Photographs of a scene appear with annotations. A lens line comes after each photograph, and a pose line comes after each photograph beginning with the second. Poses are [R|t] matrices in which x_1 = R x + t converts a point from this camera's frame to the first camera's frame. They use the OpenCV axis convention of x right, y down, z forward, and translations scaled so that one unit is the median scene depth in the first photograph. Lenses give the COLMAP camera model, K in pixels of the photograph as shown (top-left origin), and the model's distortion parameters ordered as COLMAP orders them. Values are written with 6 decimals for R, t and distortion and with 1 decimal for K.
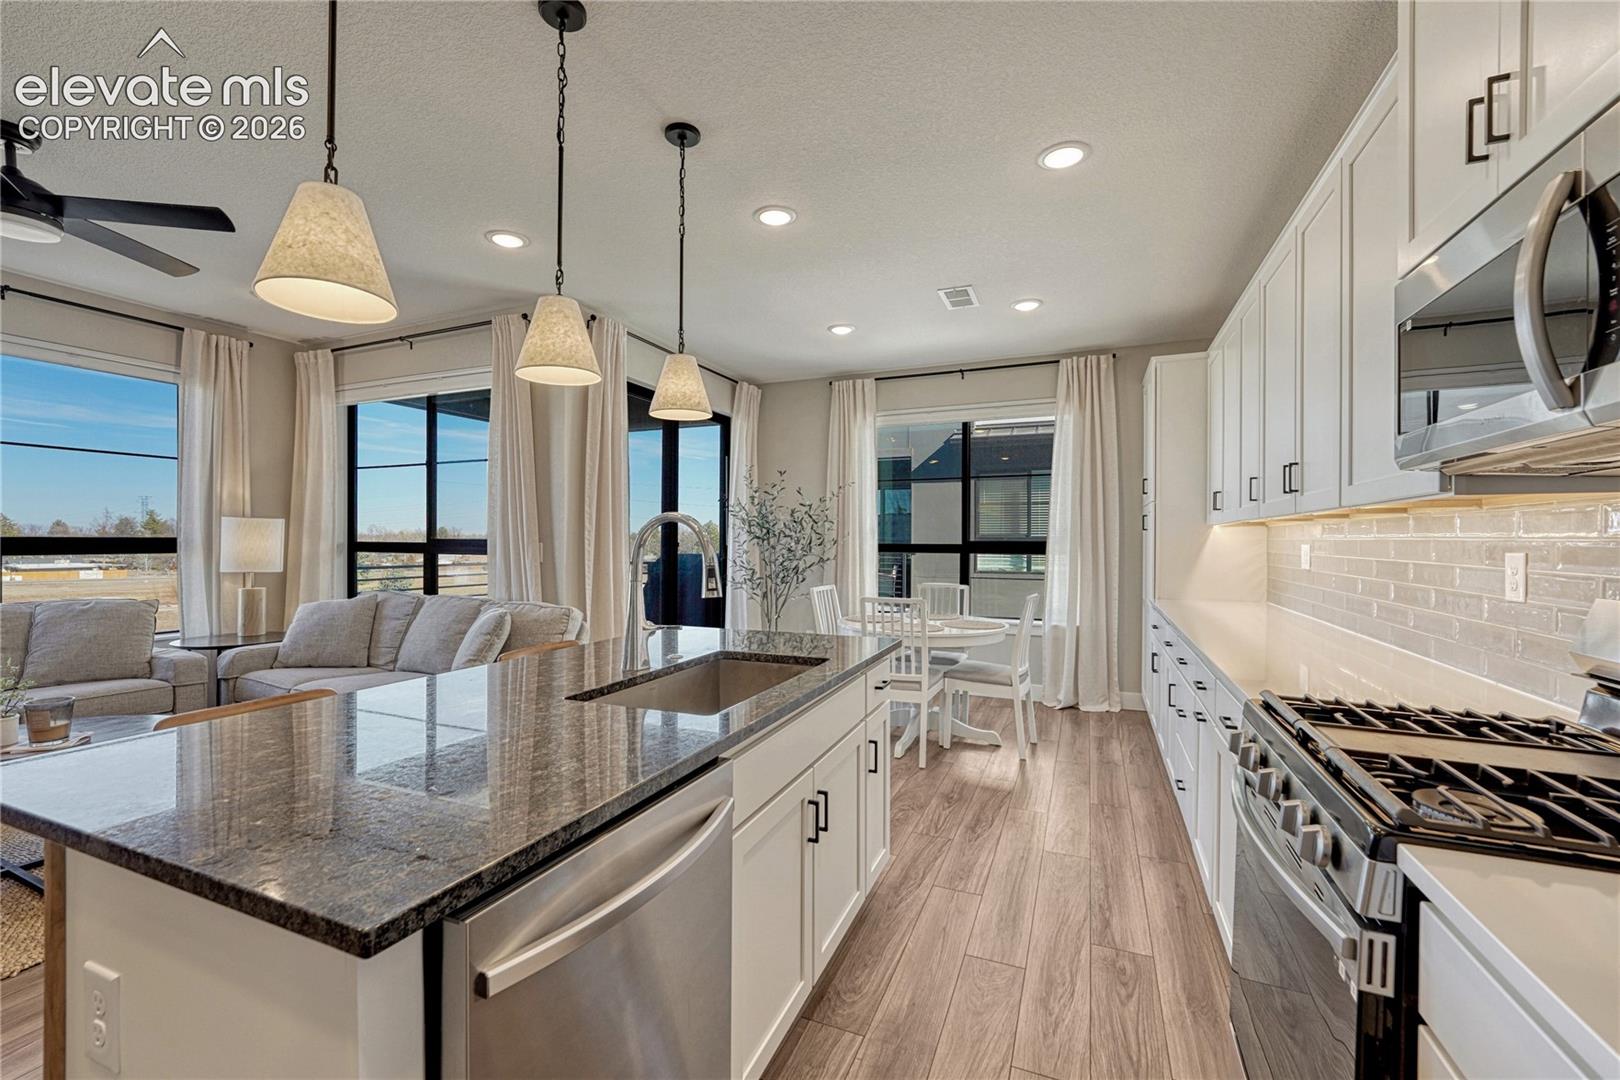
lens RADIAL K [[662.2, 0, 804.5], [0, 662.2, 543.3], [0, 0, 1]] dist [-0.008885, -0.000111]
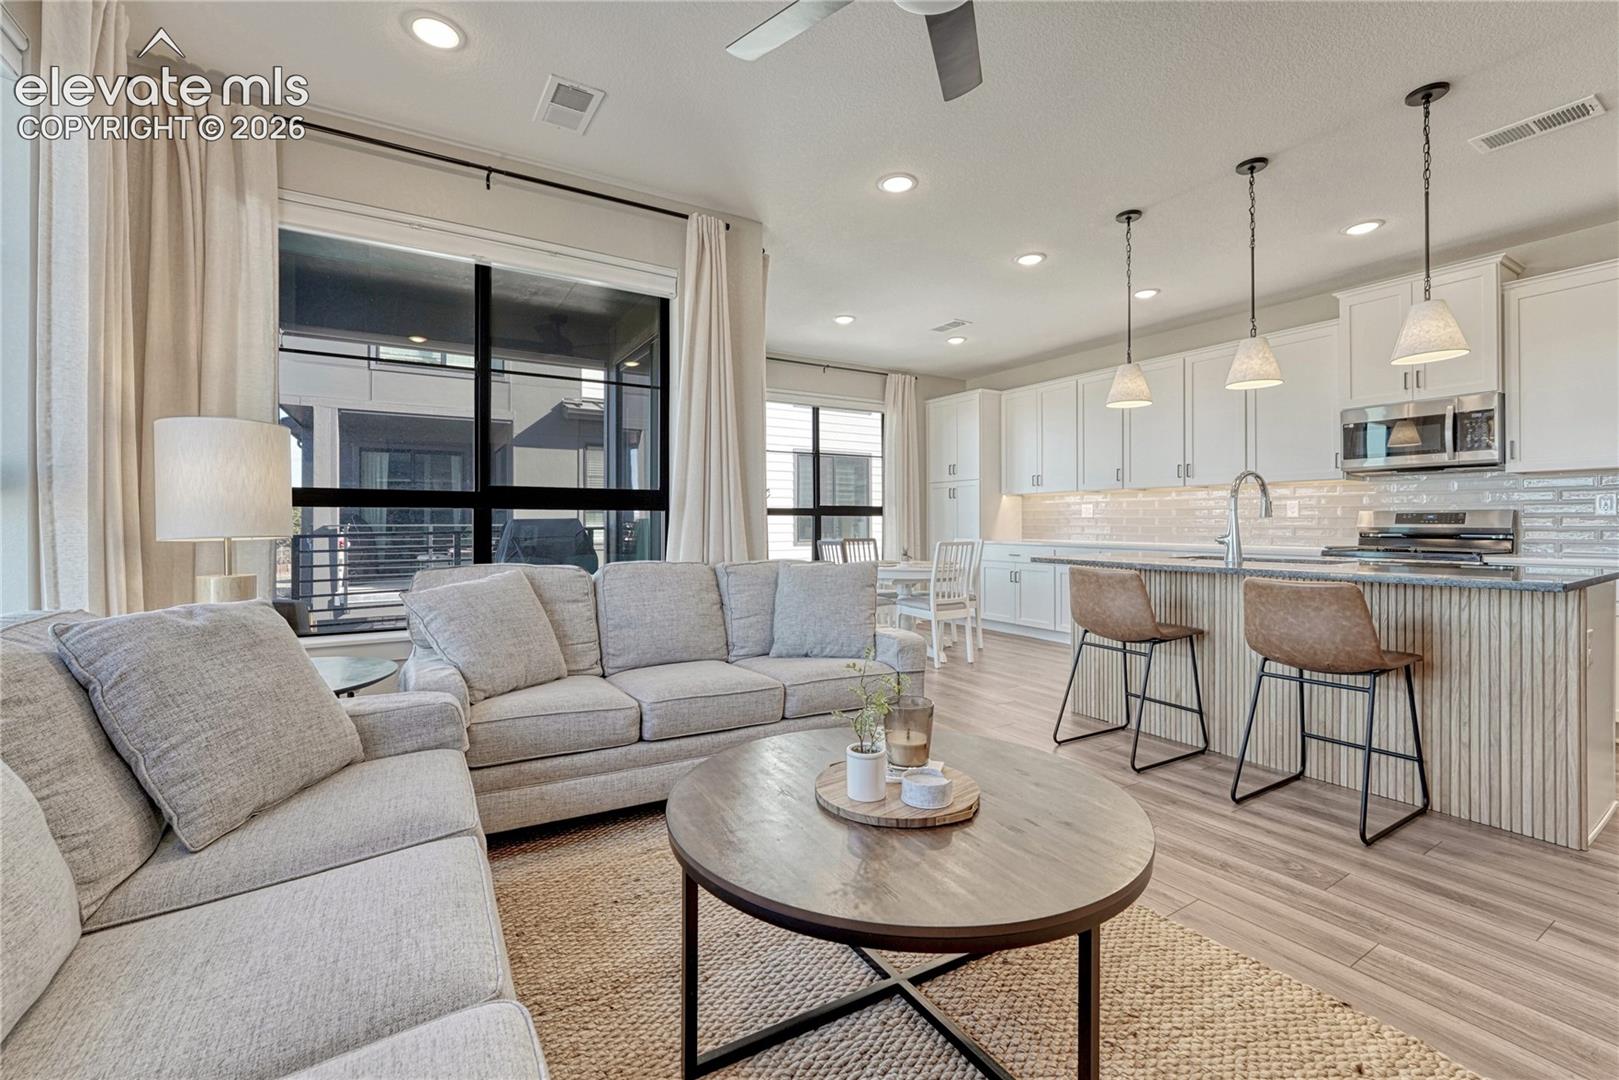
lens RADIAL K [[667.5, 0, 802.3], [0, 667.5, 530.8], [0, 0, 1]] dist [-0.005503, 0.000433]
pose [[0.587470, -0.016404, 0.809079, -0.989613], [0.009298, 0.999865, 0.013521, 0.032931], [-0.809192, -0.000421, 0.587544, 0.388499]]
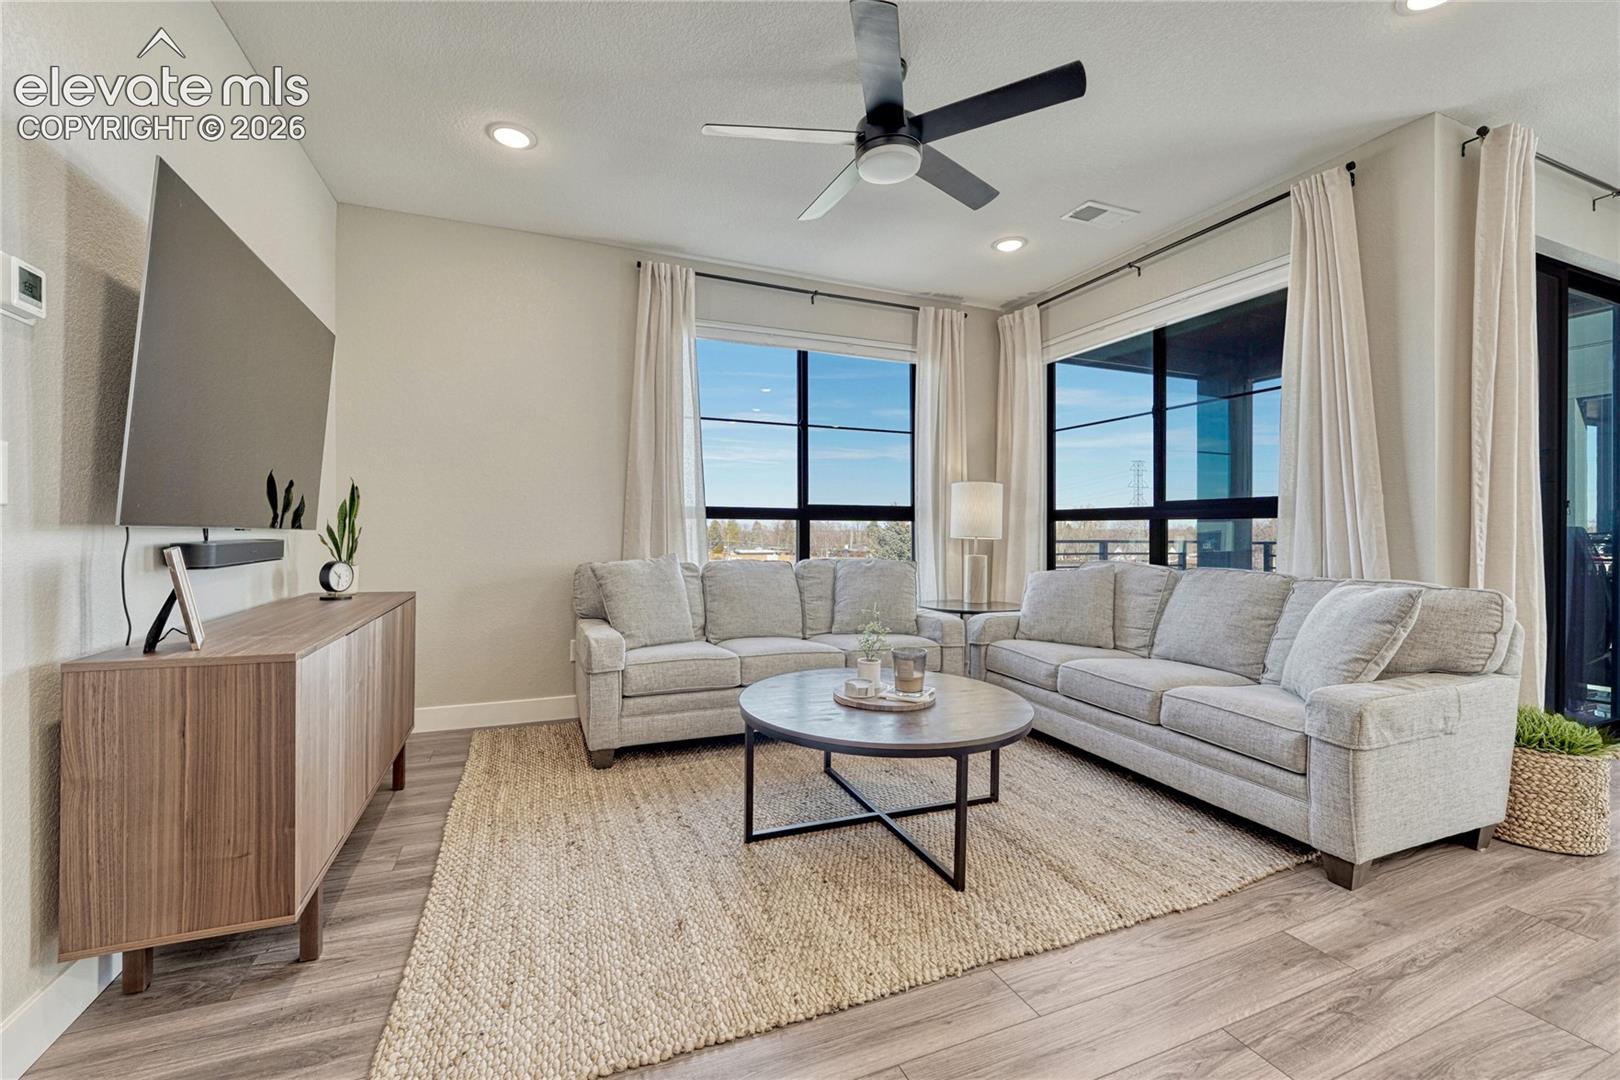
lens RADIAL K [[667.9, 0, 802.8], [0, 667.9, 530.8], [0, 0, 1]] dist [-0.005503, 0.000433]
pose [[0.715339, -0.003766, -0.698767, -0.325983], [-0.003059, 0.999959, -0.008521, 0.041128], [0.698770, 0.008233, 0.715299, 0.099648]]
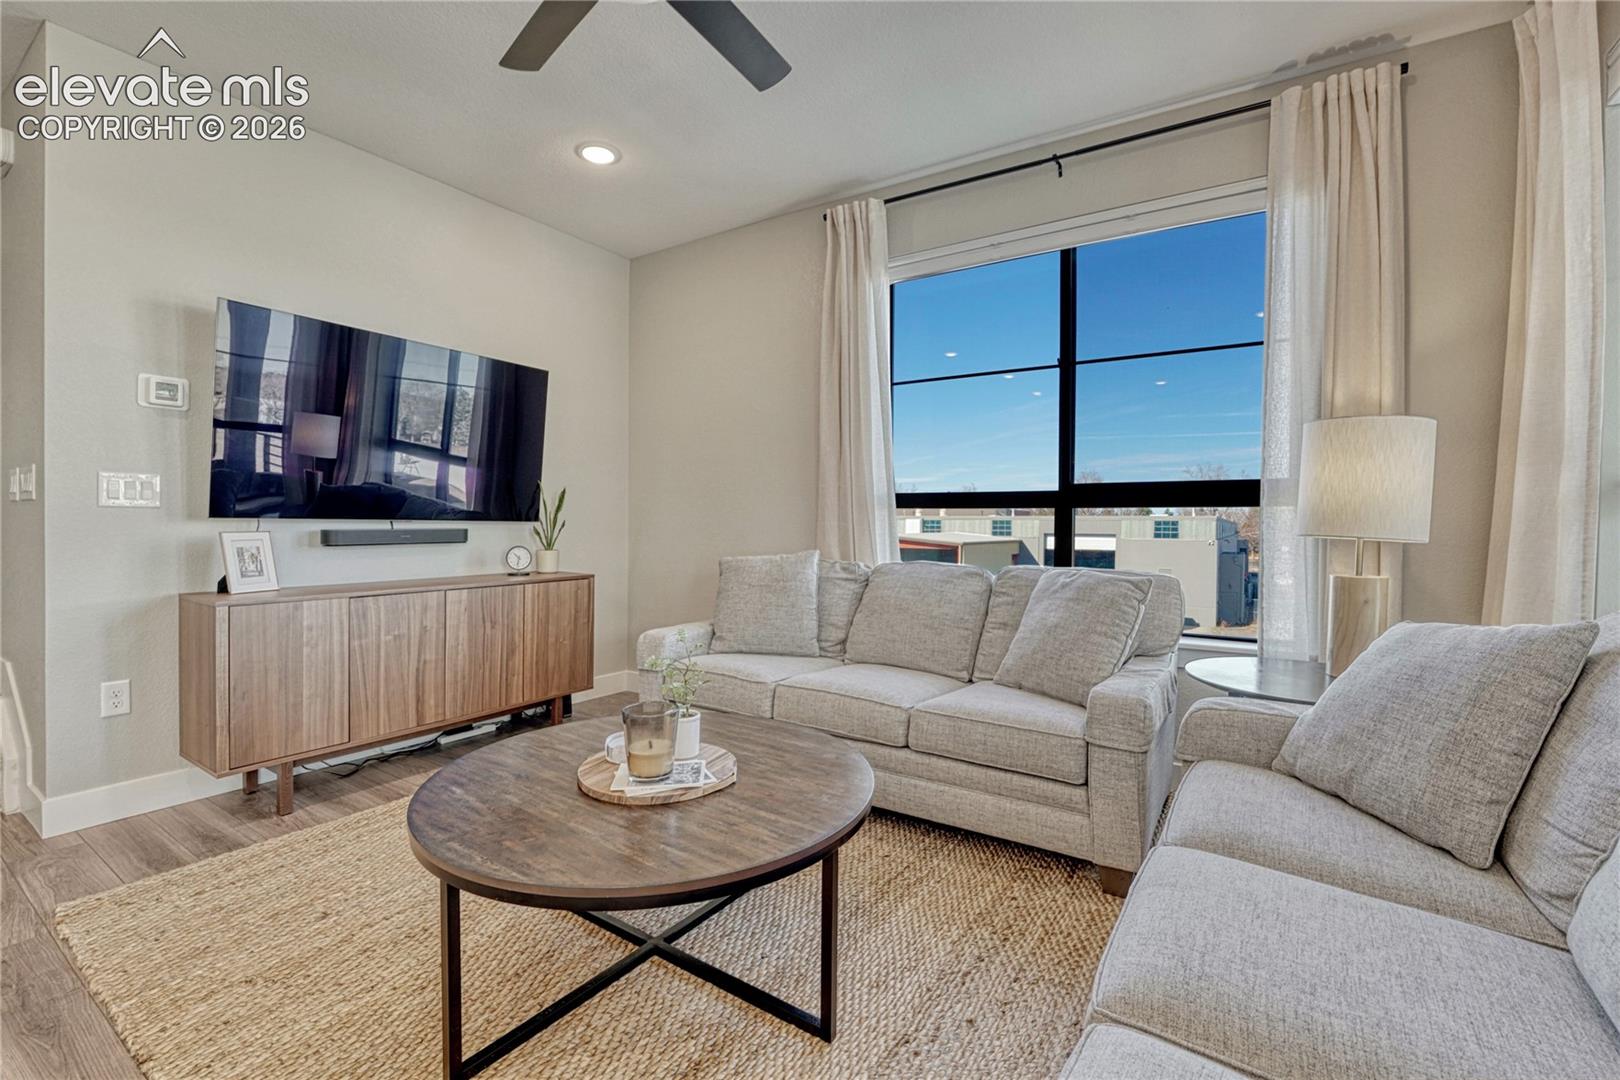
lens RADIAL K [[705.6, 0, 813.7], [0, 705.6, 532.0], [0, 0, 1]] dist [-0.015370, -0.000130]
pose [[-0.162993, 0.006248, -0.986607, -0.293906], [-0.012355, 0.999889, 0.008373, 0.037607], [0.986550, 0.013554, -0.162898, 0.704015]]
